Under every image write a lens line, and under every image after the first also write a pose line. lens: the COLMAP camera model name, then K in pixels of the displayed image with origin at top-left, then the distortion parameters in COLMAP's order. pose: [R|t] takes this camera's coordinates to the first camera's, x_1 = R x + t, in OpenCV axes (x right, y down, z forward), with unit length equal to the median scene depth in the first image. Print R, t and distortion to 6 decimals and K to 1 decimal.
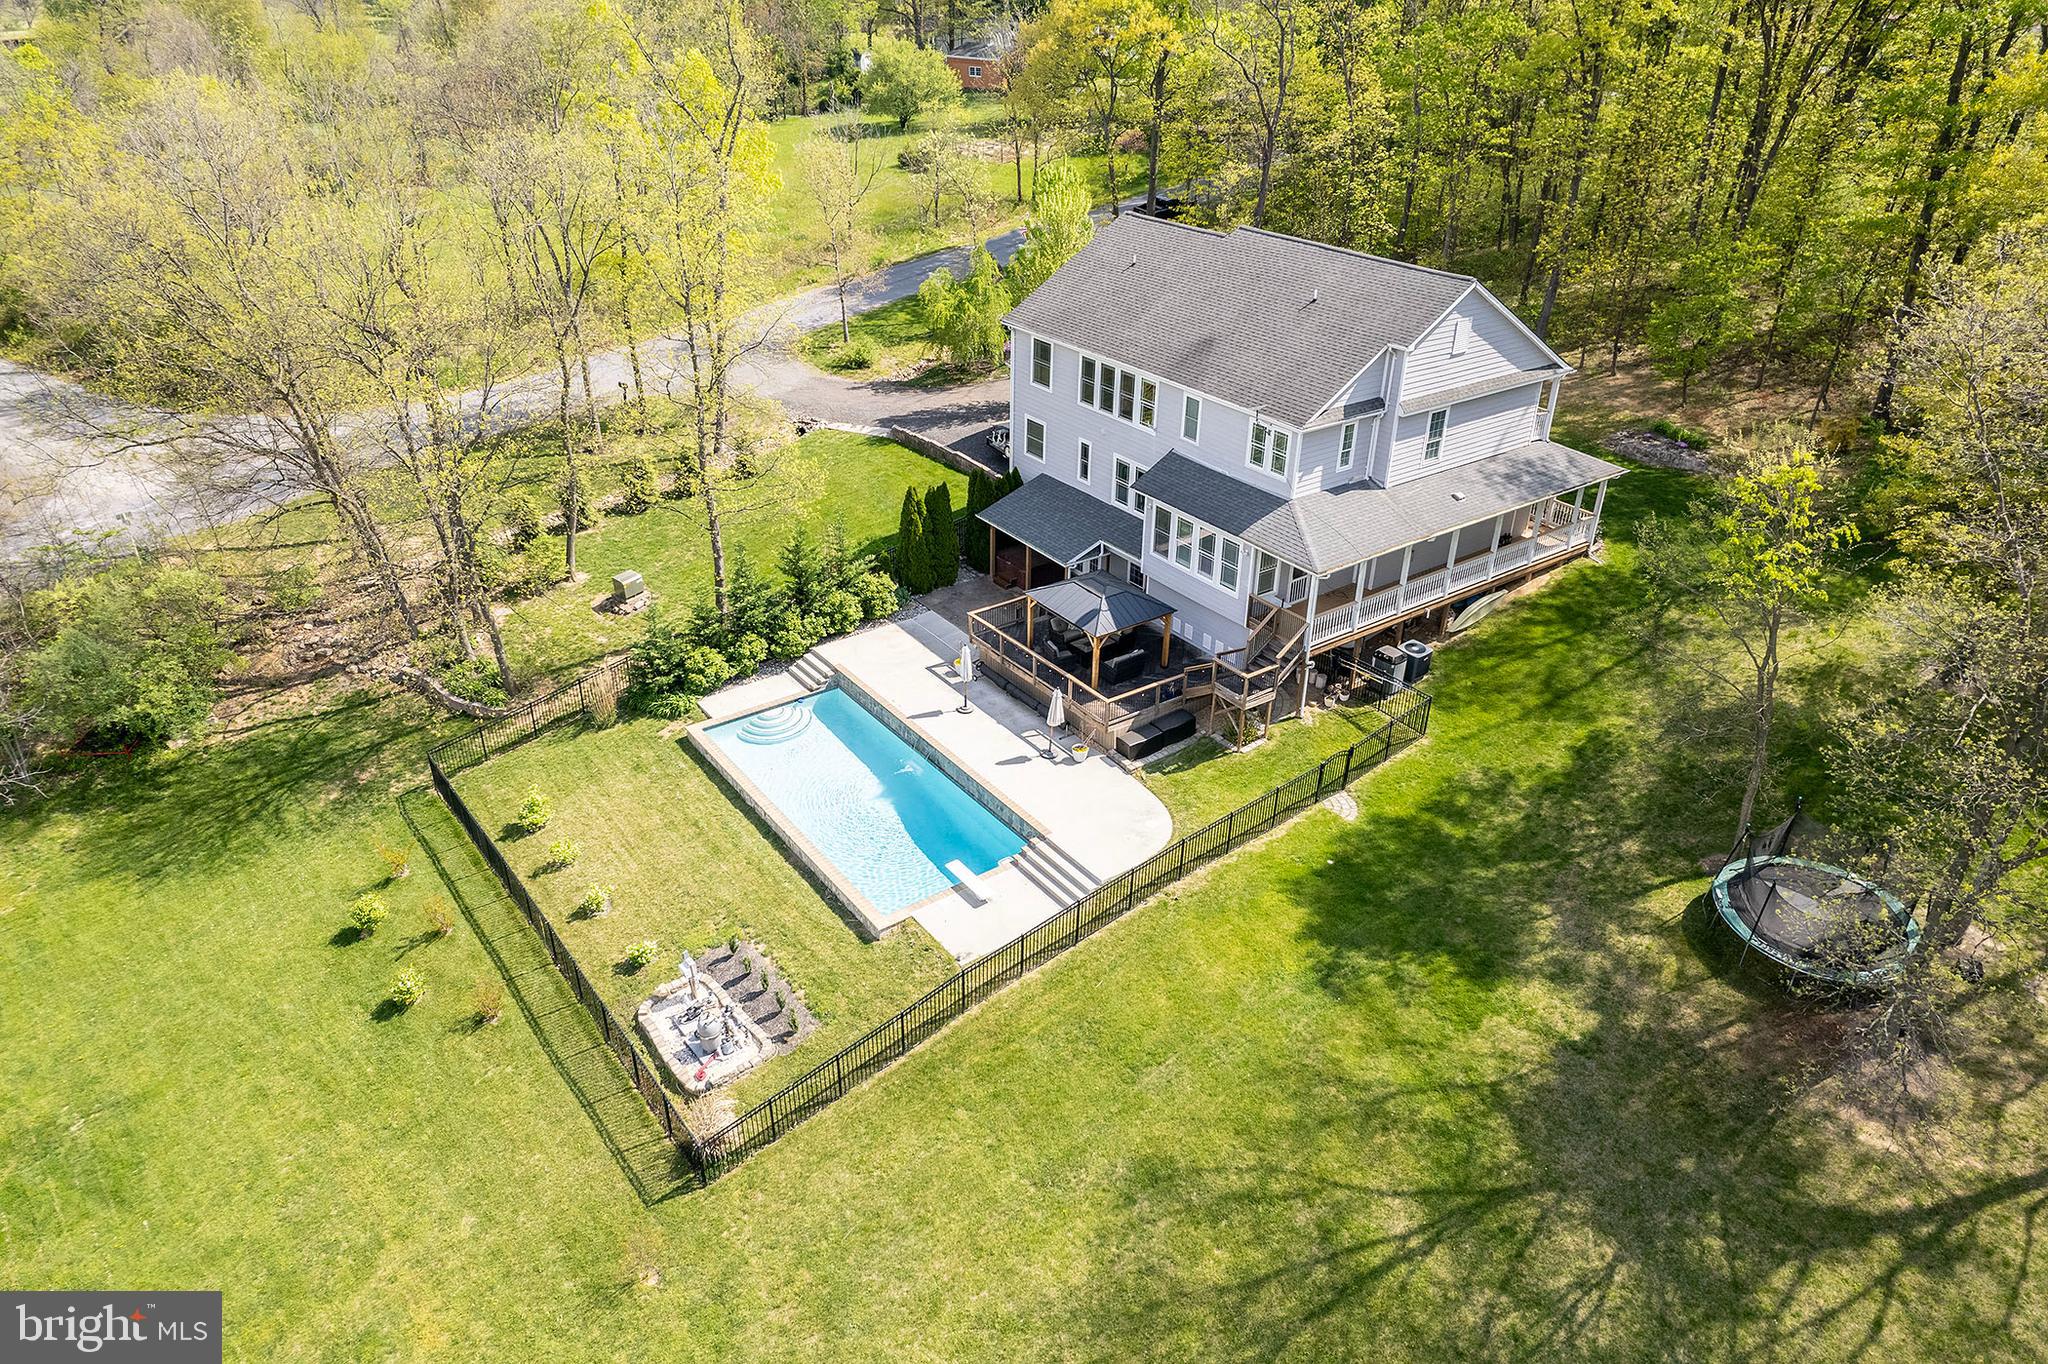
lens RADIAL K [[1308.4, 0, 1009.7], [0, 1308.4, 690.9], [0, 0, 1]] dist [-0.072392, 0.059991]
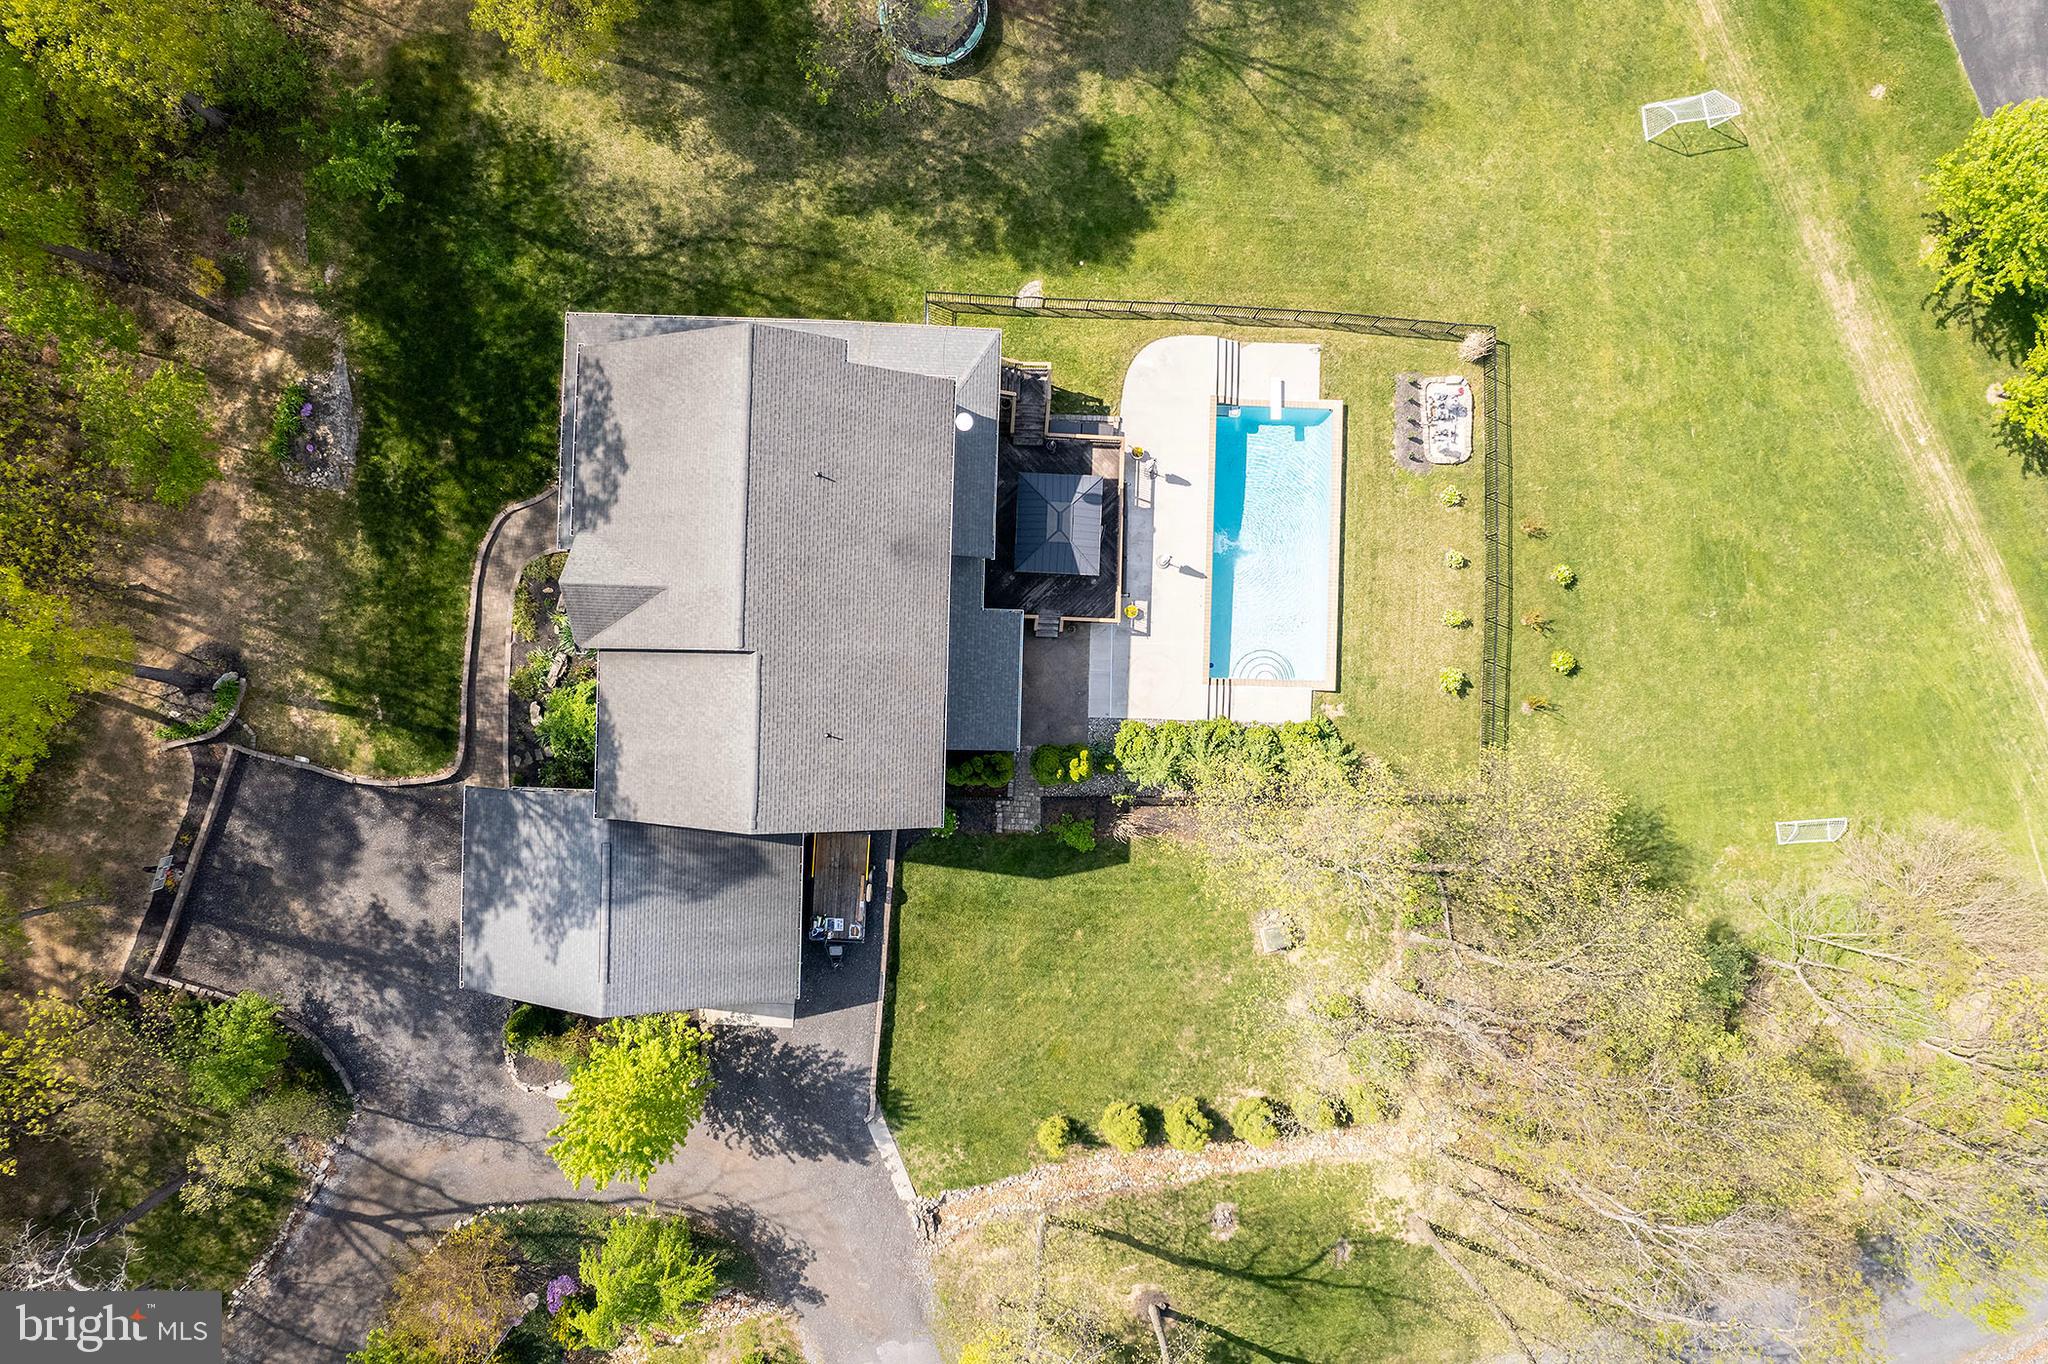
lens RADIAL K [[1308.4, 0, 1009.7], [0, 1308.4, 690.9], [0, 0, 1]] dist [-0.072392, 0.059991]
pose [[-0.793271, -0.608113, -0.030329, 0.046827], [0.275318, -0.402685, 0.872952, -1.191465], [-0.543066, 0.684137, 0.486862, 0.545341]]
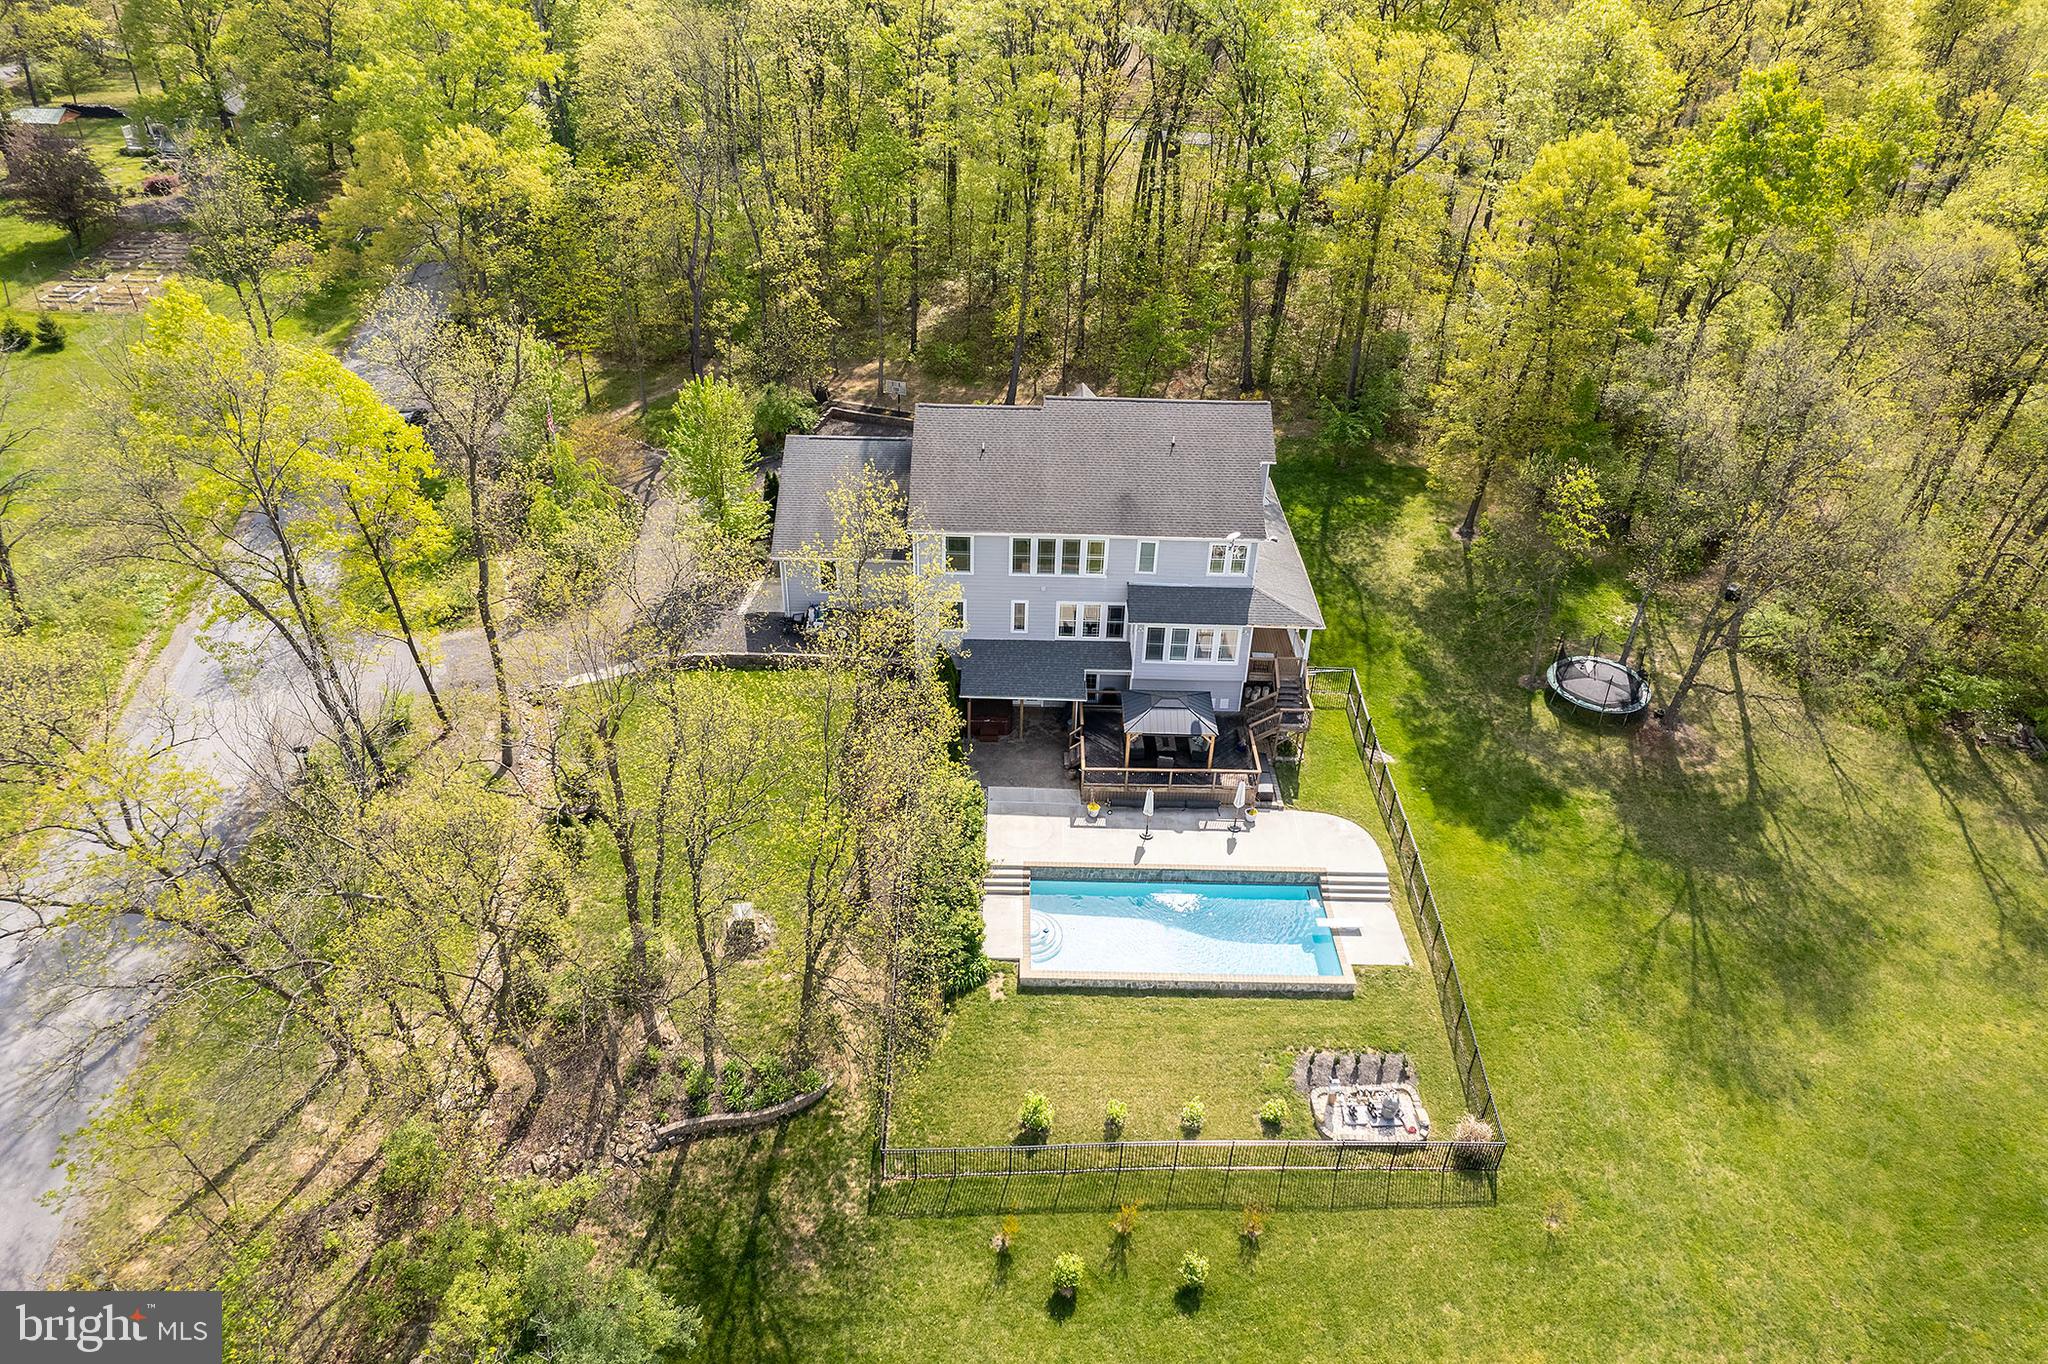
lens RADIAL K [[1308.4, 0, 1009.7], [0, 1308.4, 690.9], [0, 0, 1]] dist [-0.072392, 0.059991]
pose [[0.594667, -0.434157, 0.676667, -0.900927], [0.388955, 0.891962, 0.230472, -0.450317], [-0.703623, 0.126139, 0.699288, 0.196671]]
